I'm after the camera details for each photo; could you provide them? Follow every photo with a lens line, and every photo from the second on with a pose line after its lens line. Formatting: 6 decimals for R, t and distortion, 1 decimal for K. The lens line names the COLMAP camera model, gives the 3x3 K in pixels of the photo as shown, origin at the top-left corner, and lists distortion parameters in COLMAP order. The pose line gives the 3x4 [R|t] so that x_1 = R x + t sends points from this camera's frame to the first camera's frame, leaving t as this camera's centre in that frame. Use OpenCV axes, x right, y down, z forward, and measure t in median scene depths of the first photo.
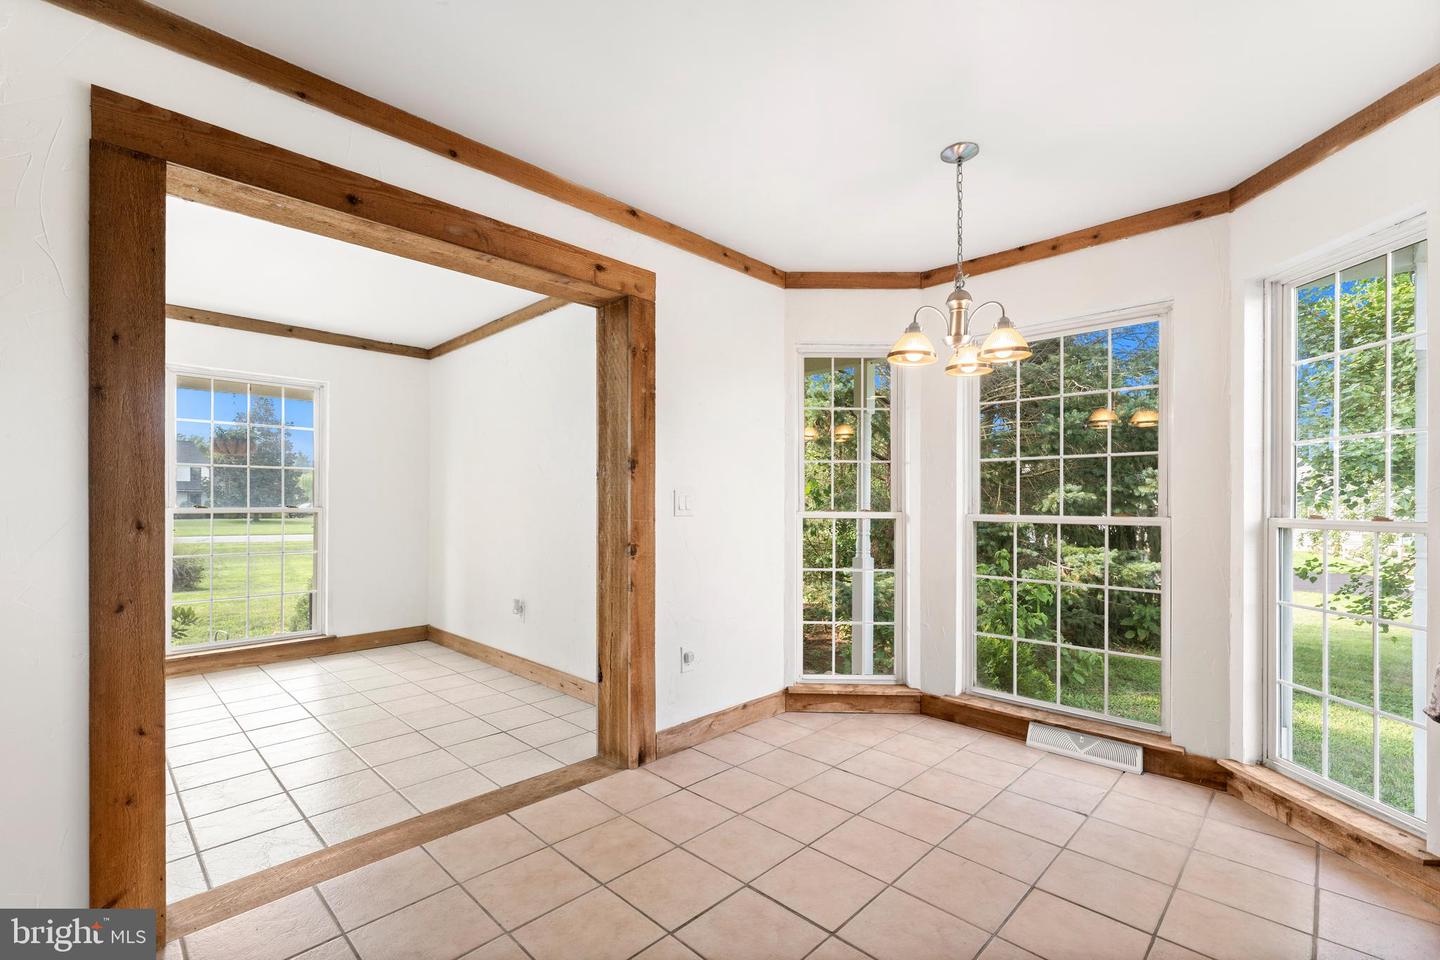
lens RADIAL K [[627.9, 0, 712.1], [0, 627.9, 502.2], [0, 0, 1]] dist [0.000456, -0.000355]
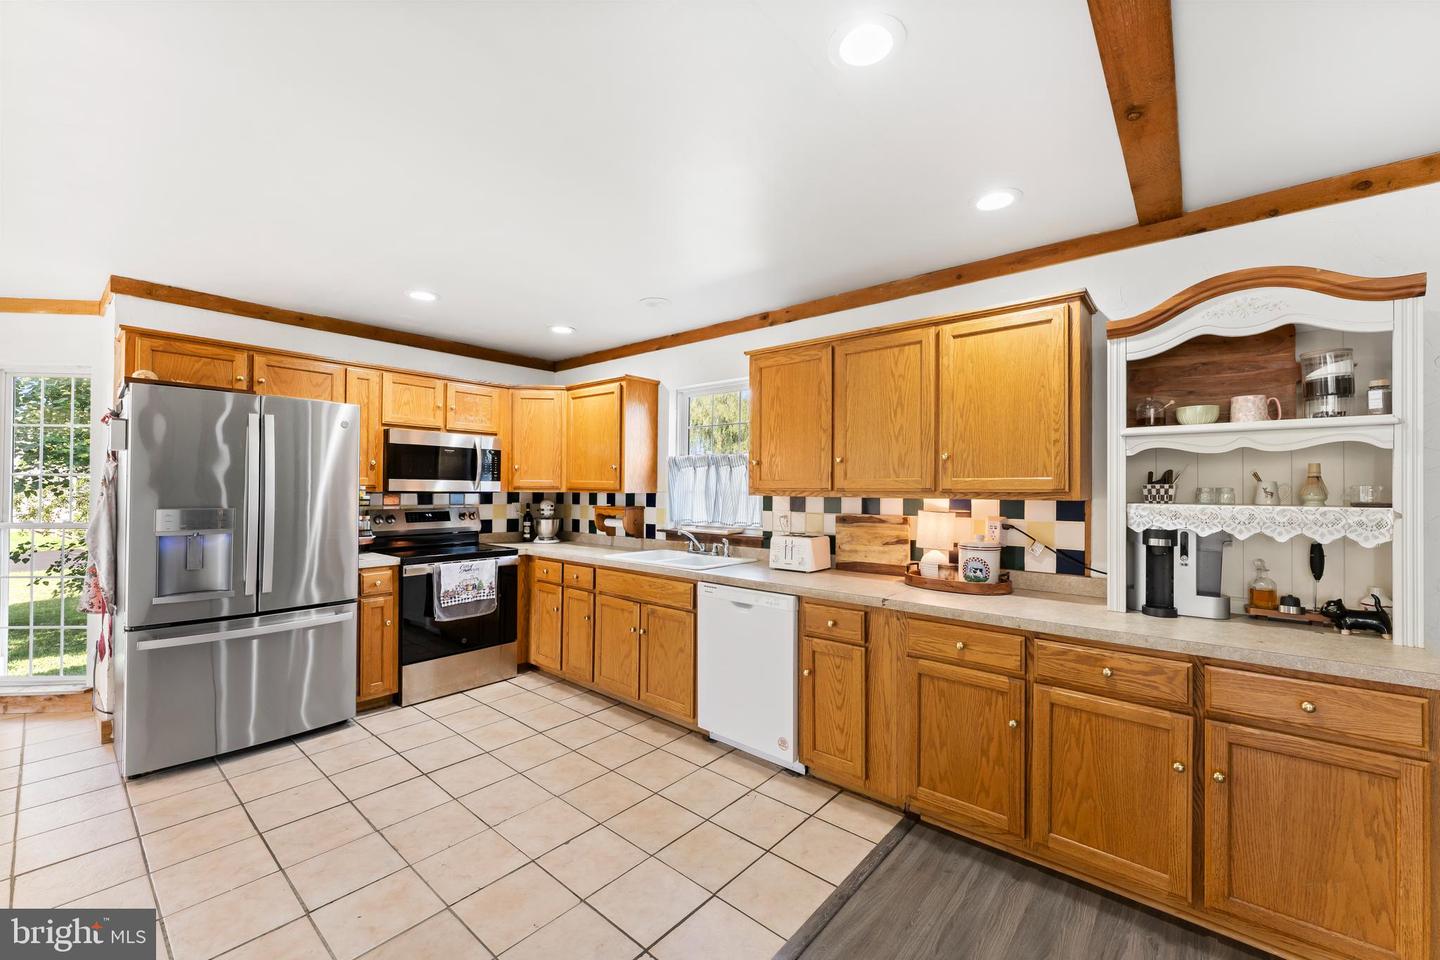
lens RADIAL K [[575.2, 0, 718.8], [0, 575.2, 482.6], [0, 0, 1]] dist [-0.000083, -0.000155]
pose [[-0.075308, 0.006200, 0.997141, -0.542144], [-0.009377, 0.999932, -0.006926, -0.067727], [-0.997116, -0.009872, -0.075245, -0.555021]]
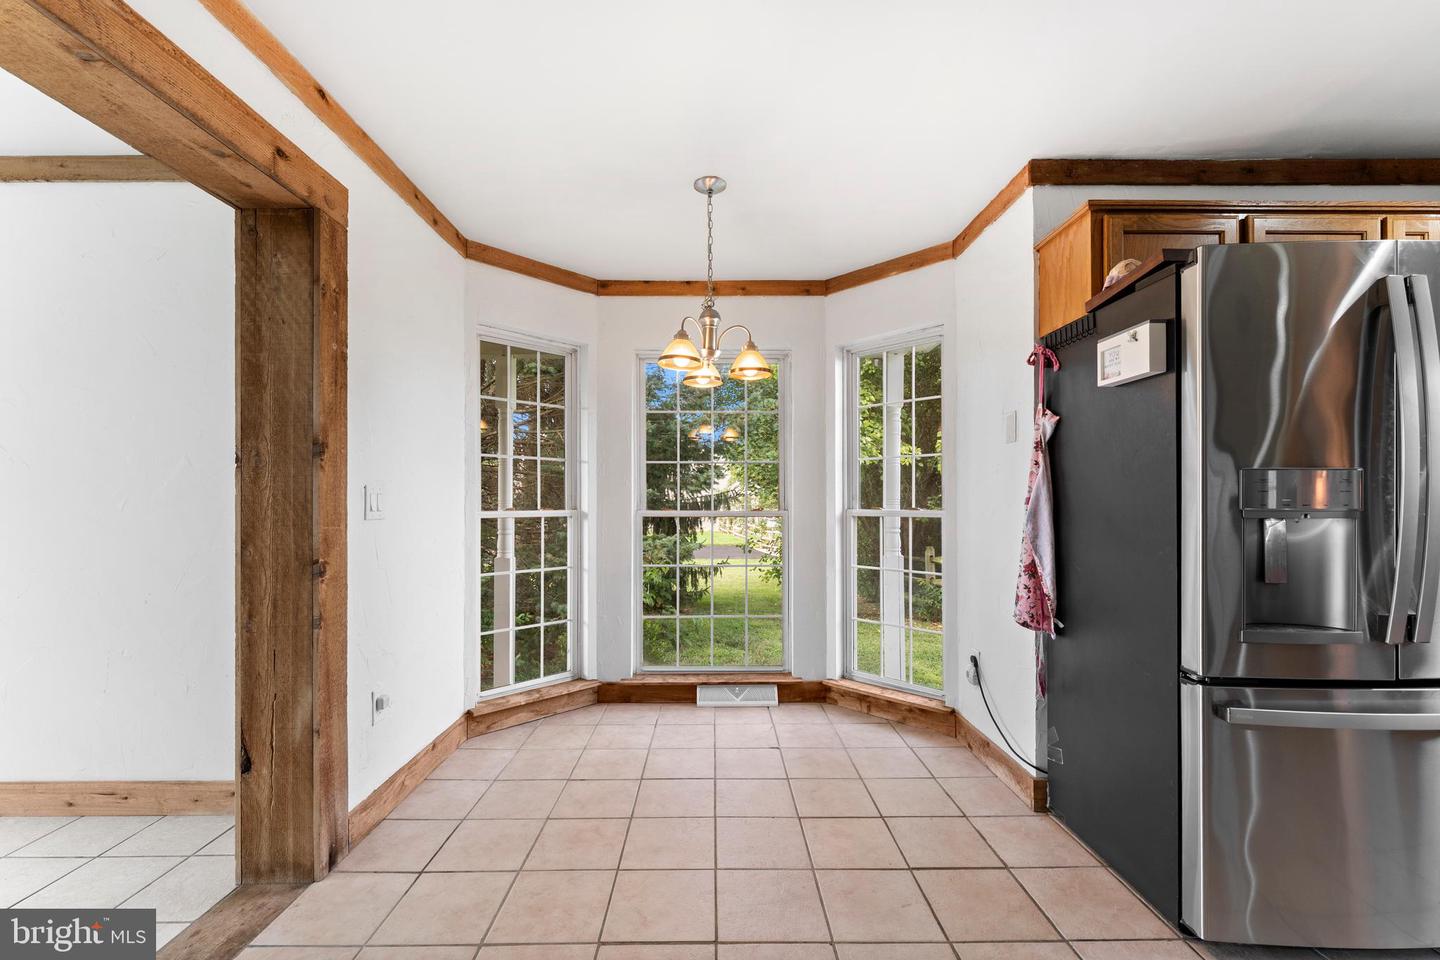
lens RADIAL K [[589.9, 0, 713.6], [0, 589.9, 496.6], [0, 0, 1]] dist [-0.000022, -0.000068]
pose [[0.706244, -0.001262, 0.707967, -0.265367], [0.003902, 0.999990, -0.002109, -0.002694], [-0.707958, 0.004252, 0.706242, 0.202763]]
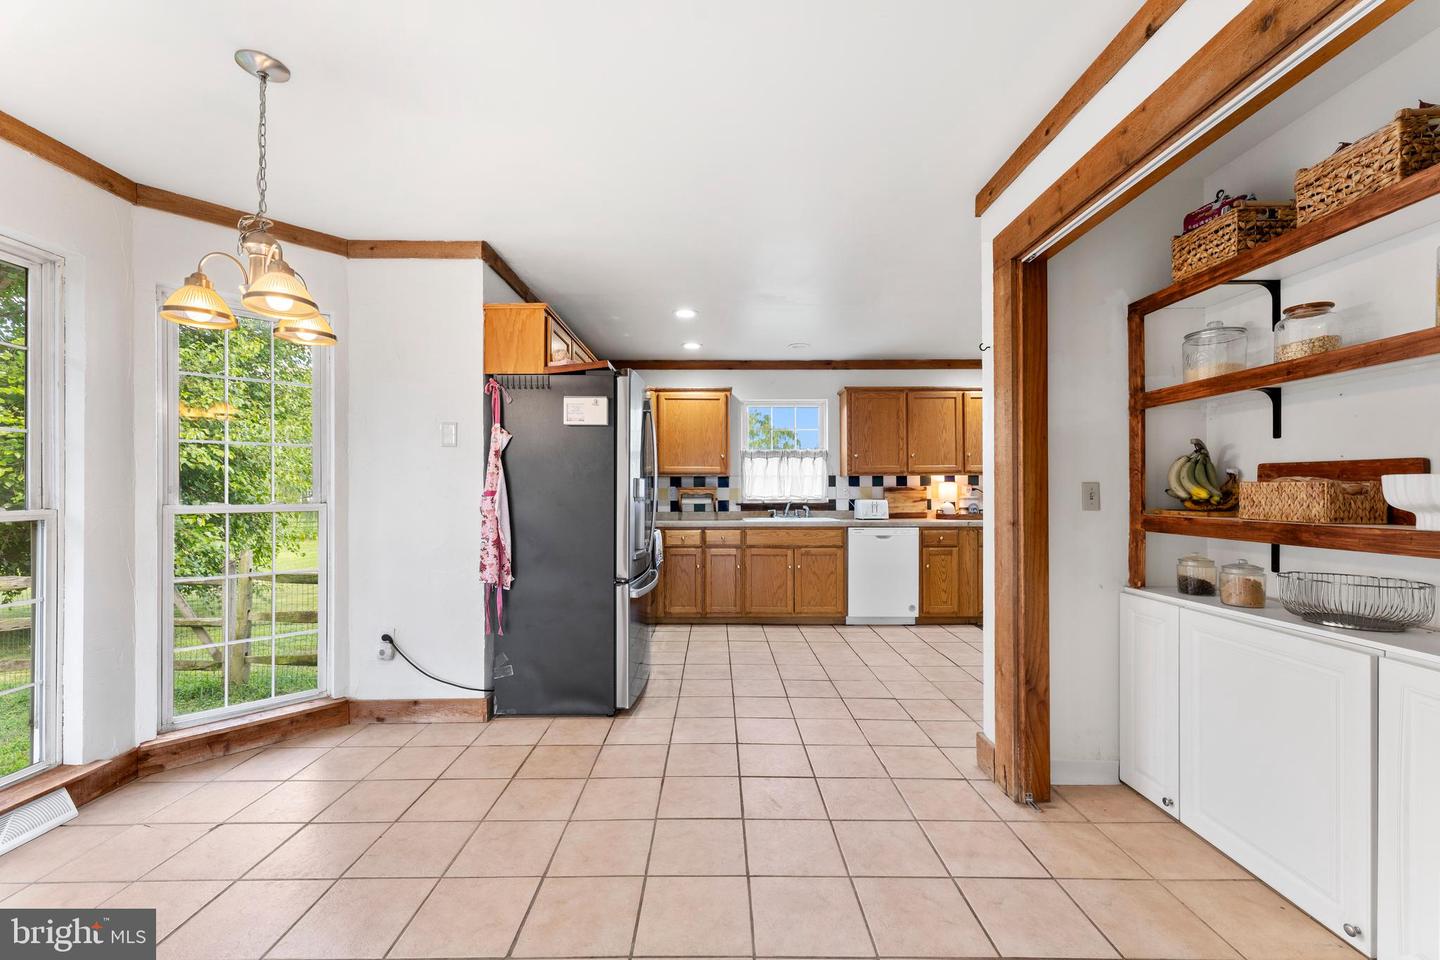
lens RADIAL K [[579.4, 0, 719.2], [0, 579.4, 488.7], [0, 0, 1]] dist [0.001307, -0.000059]
pose [[-0.706659, 0.003663, 0.707545, -0.438374], [-0.000577, 0.999983, -0.005754, 0.000237], [-0.707554, -0.004475, -0.706645, 0.865779]]
